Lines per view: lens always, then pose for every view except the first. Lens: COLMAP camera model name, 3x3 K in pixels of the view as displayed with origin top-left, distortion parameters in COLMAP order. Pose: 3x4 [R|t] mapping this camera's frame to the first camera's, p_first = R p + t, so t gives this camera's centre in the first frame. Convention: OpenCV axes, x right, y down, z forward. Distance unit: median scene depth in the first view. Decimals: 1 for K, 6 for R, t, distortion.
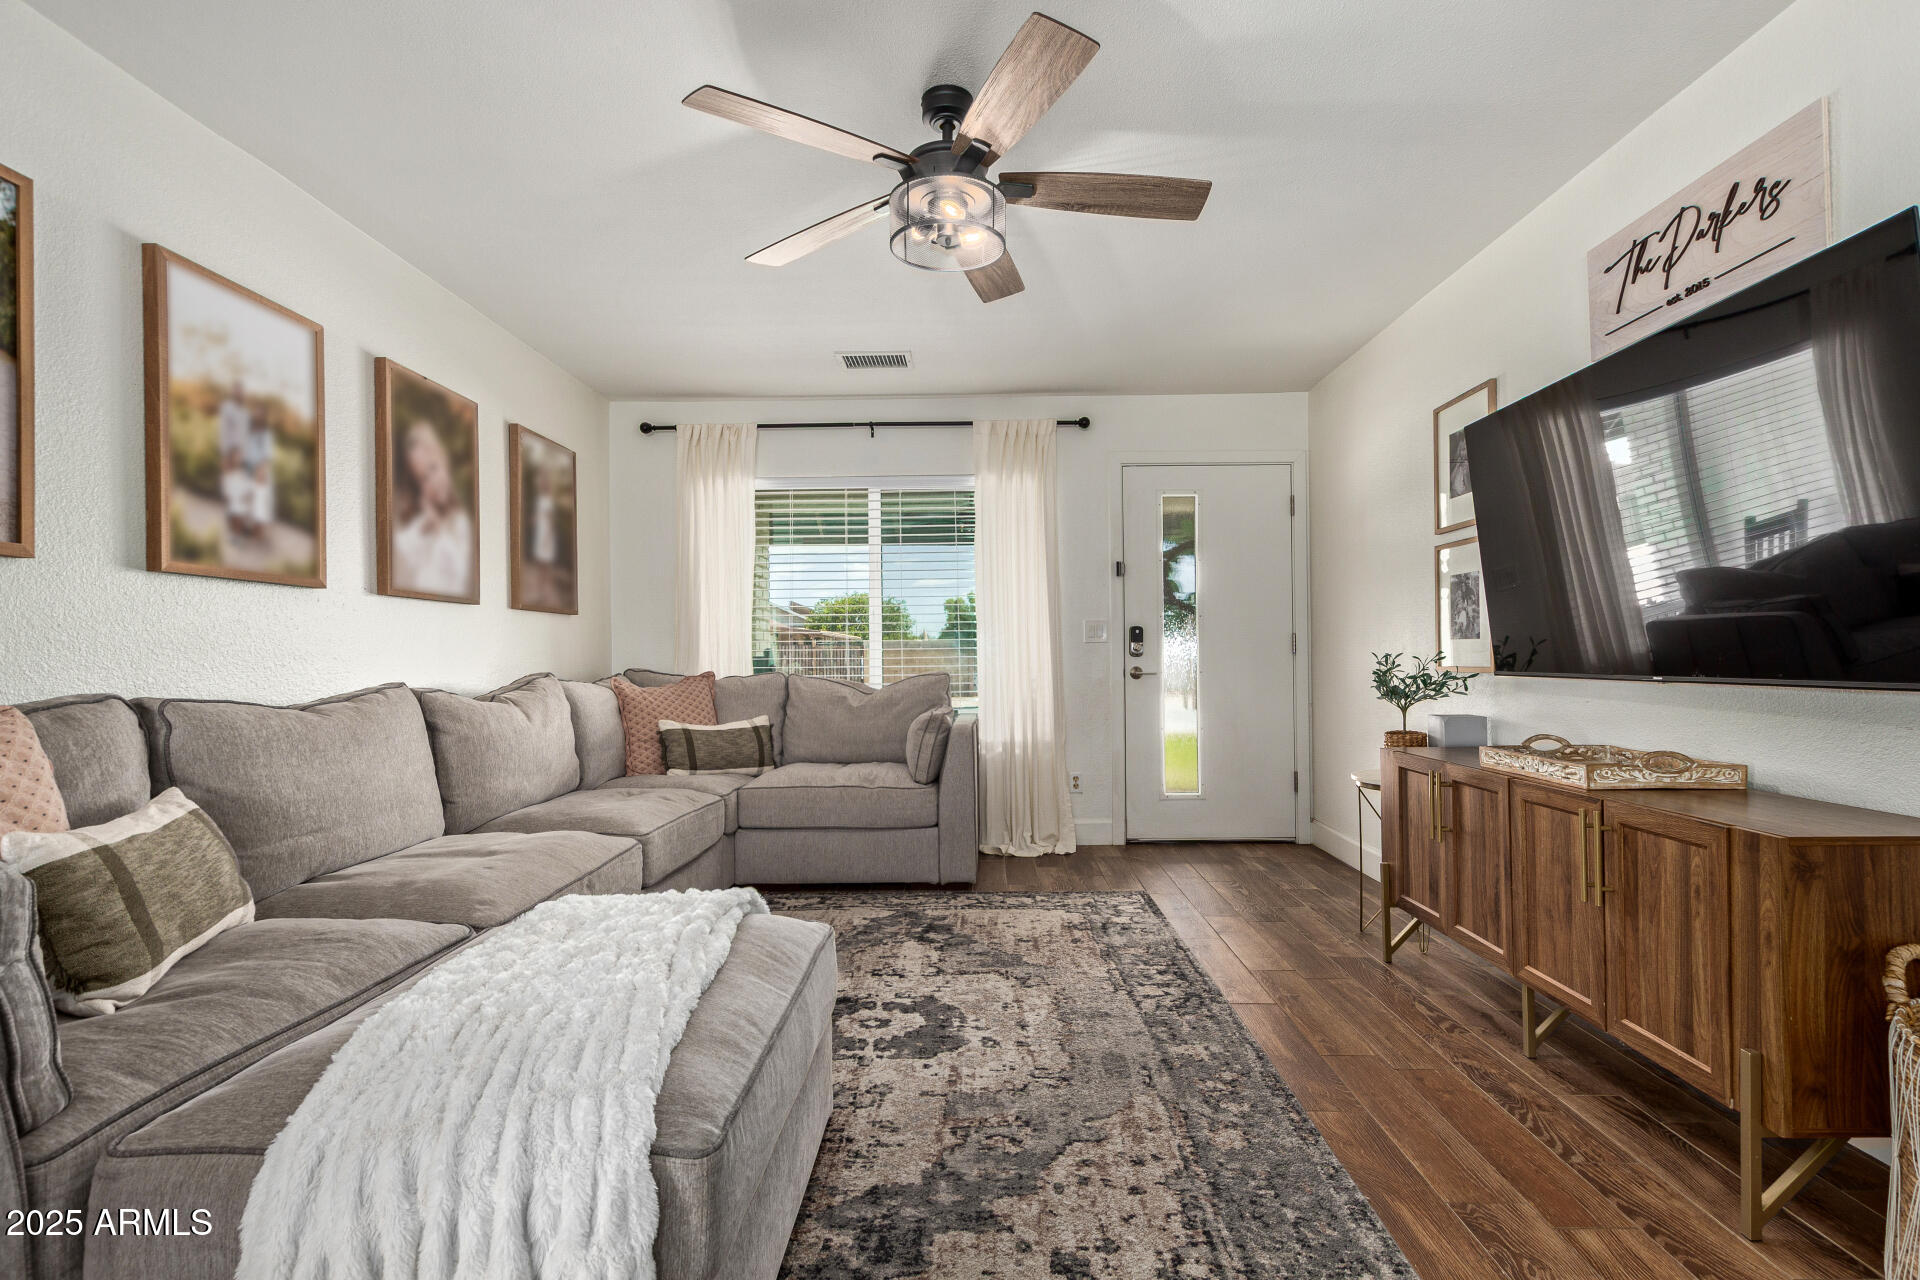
lens RADIAL K [[885.8, 0, 964.8], [0, 885.8, 647.2], [0, 0, 1]] dist [0.000003, -0.000017]
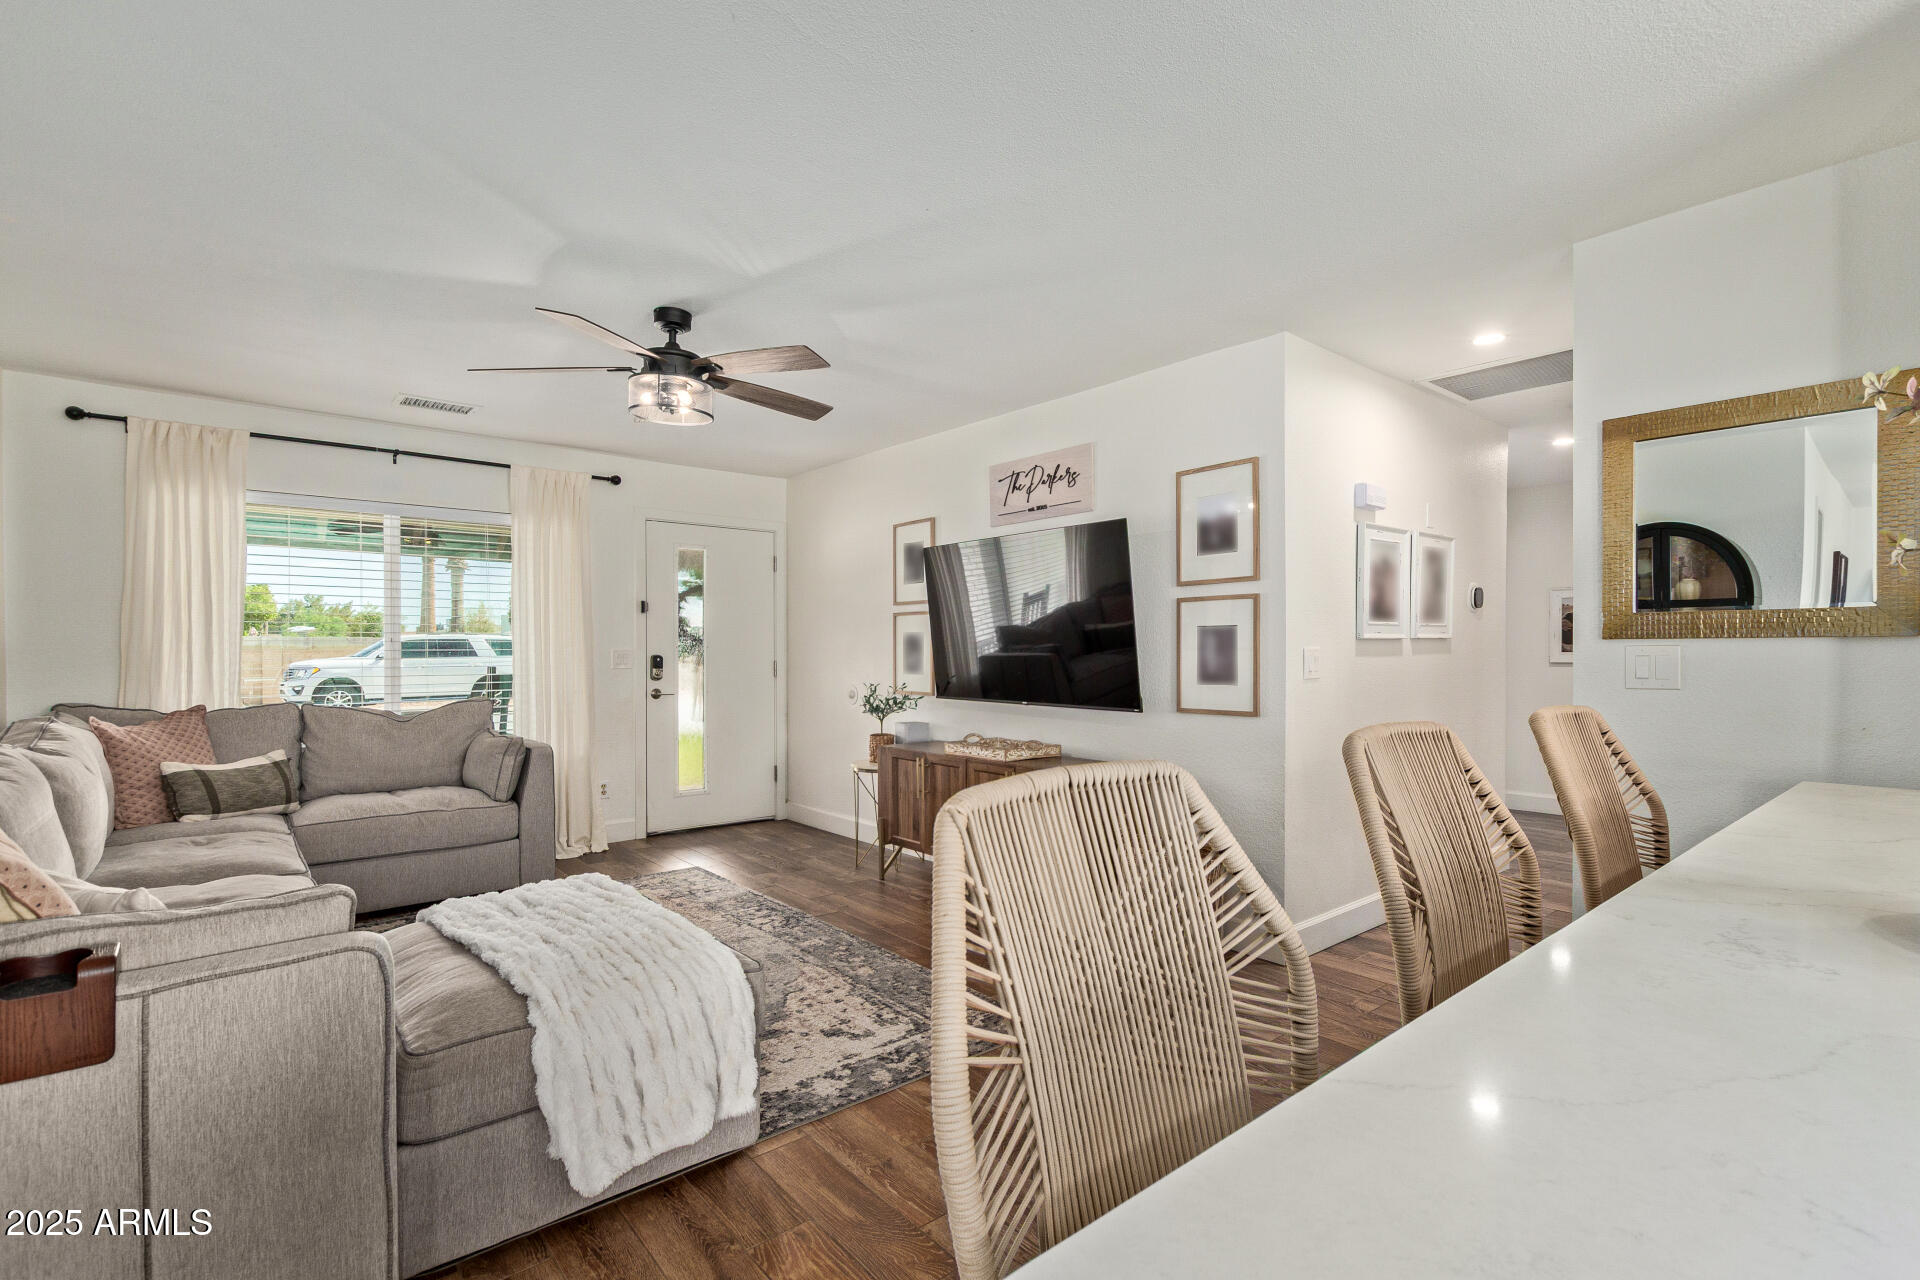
lens RADIAL K [[885.8, 0, 964.8], [0, 885.8, 647.2], [0, 0, 1]] dist [0.000003, -0.000017]
pose [[0.758648, 0.009756, 0.651428, -0.400709], [-0.012448, 0.999922, -0.000477, -0.057024], [-0.651382, -0.007747, 0.758711, -0.270646]]
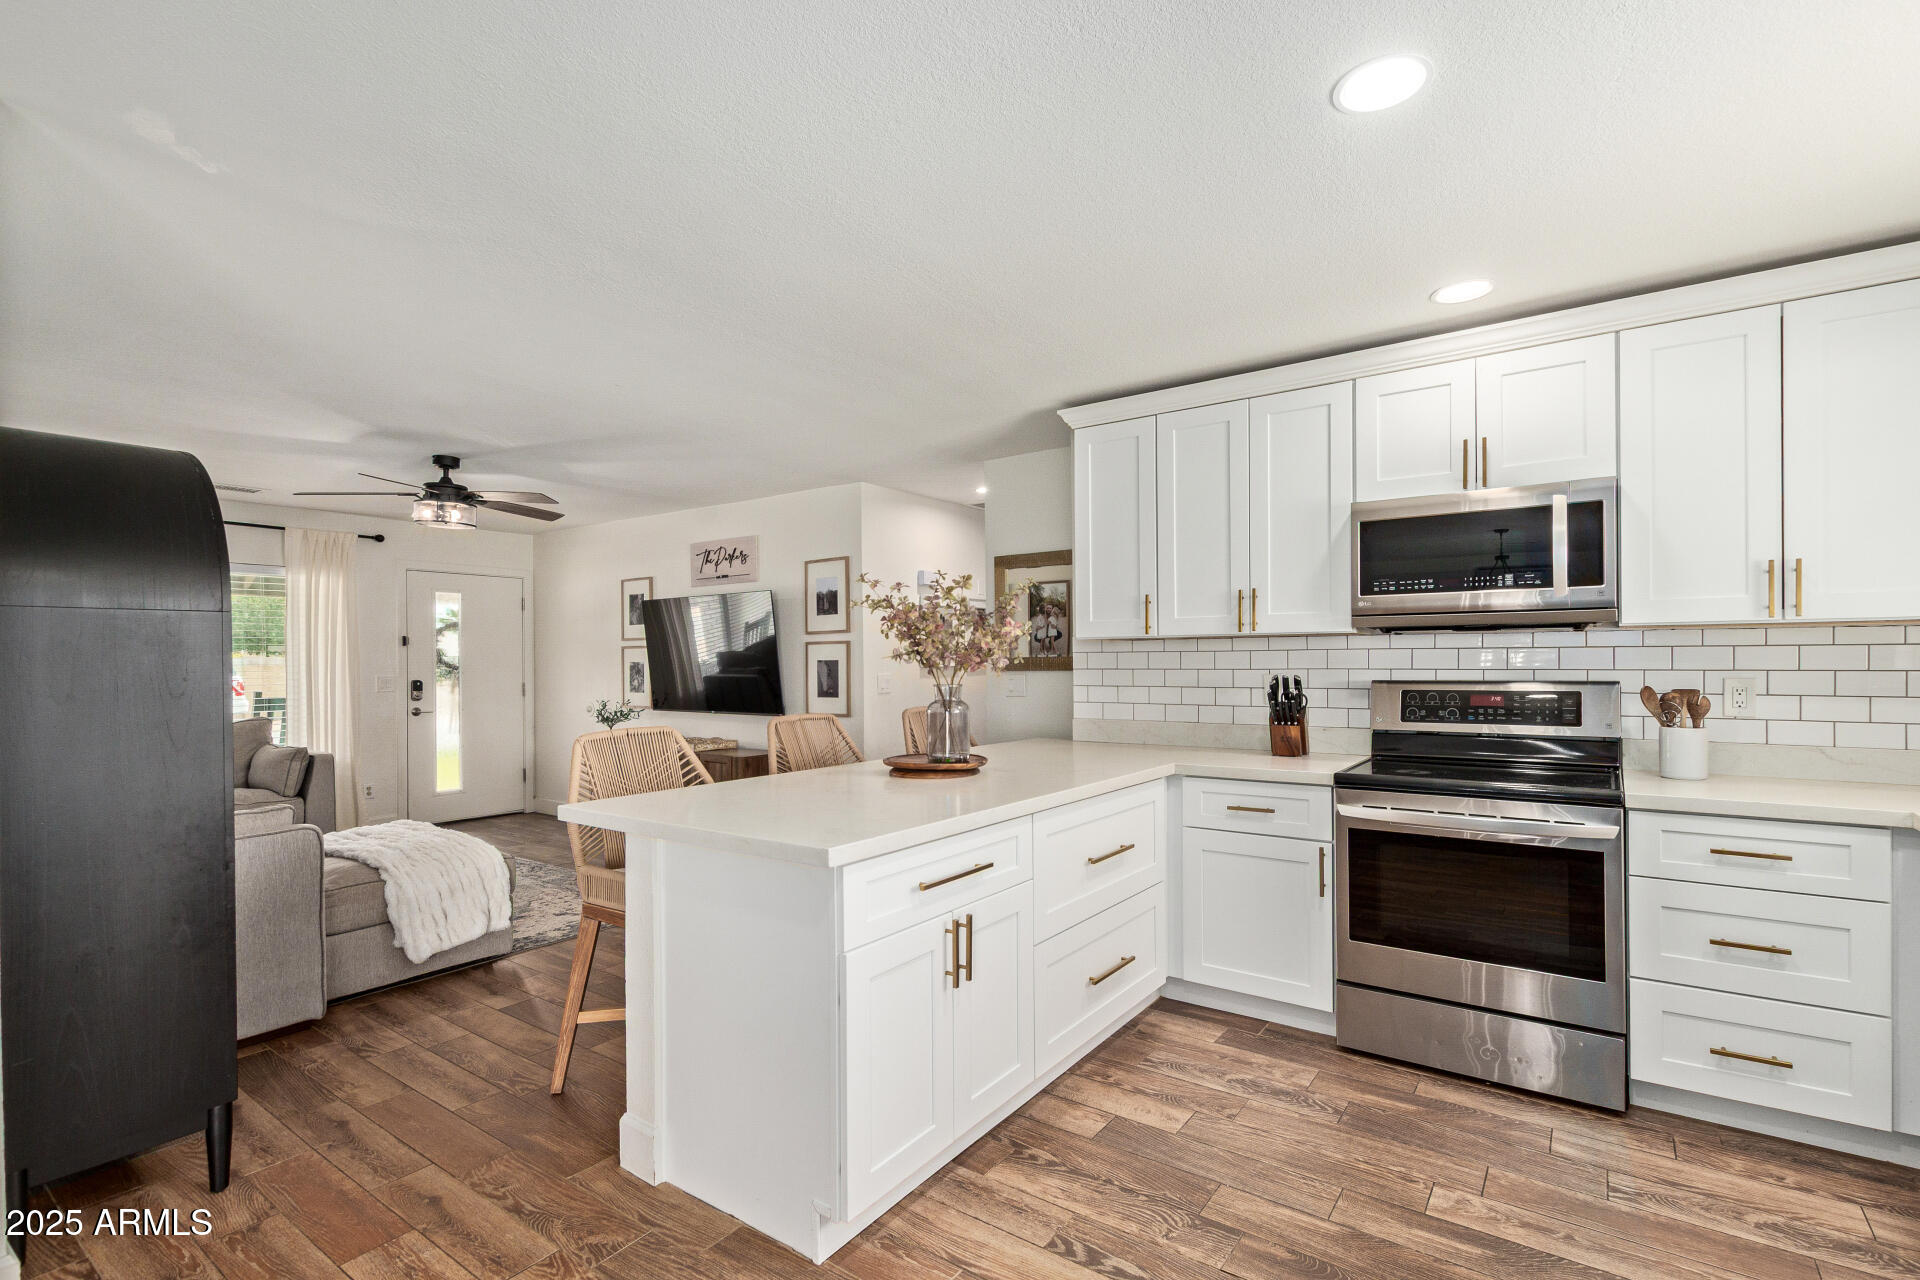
lens RADIAL K [[882.2, 0, 970.8], [0, 882.2, 655.2], [0, 0, 1]] dist [0.005780, 0.000560]
pose [[0.569920, 0.008789, 0.821653, -0.714247], [-0.005025, 0.999961, -0.007211, -0.086615], [-0.821685, -0.000019, 0.569942, -0.860416]]
